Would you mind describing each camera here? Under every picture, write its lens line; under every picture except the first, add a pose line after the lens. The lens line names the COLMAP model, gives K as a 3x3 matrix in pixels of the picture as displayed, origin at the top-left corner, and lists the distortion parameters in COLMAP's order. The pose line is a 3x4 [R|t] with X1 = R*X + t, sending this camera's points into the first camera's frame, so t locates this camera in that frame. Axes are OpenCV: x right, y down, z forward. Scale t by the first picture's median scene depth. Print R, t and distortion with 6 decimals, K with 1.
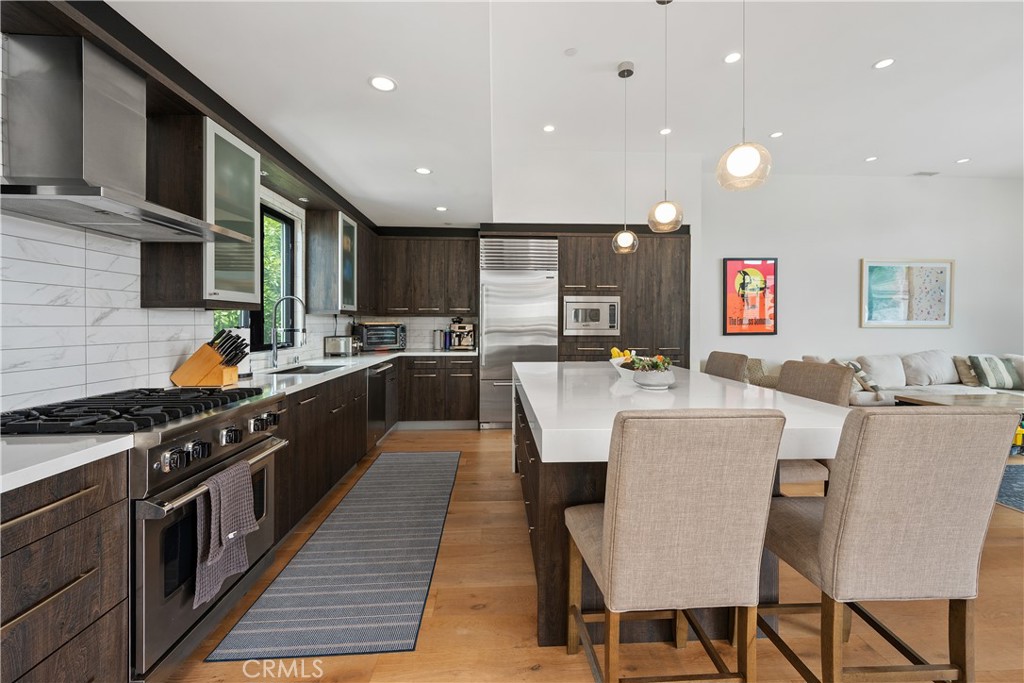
lens RADIAL K [[414.0, 0, 519.0], [0, 414.0, 316.2], [0, 0, 1]] dist [0.000444, 0.000042]
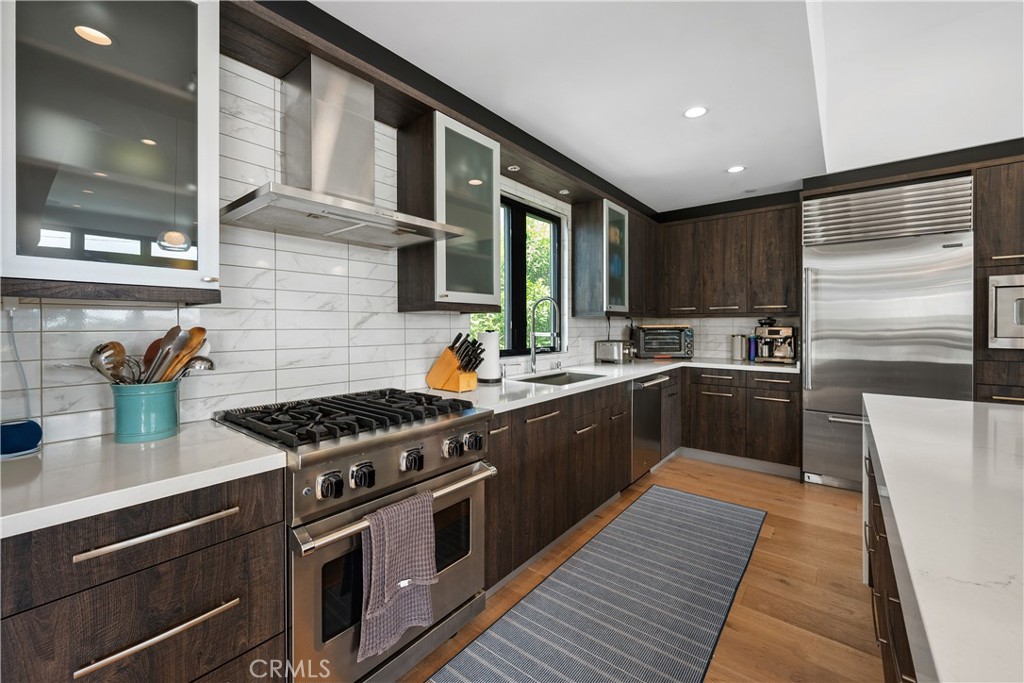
lens RADIAL K [[411.0, 0, 512.3], [0, 411.0, 325.5], [0, 0, 1]] dist [-0.001079, -0.000251]
pose [[0.740301, -0.002496, -0.672271, 0.007274], [0.012847, 0.999863, 0.010434, 0.003662], [0.672152, -0.016361, 0.740232, 0.222469]]
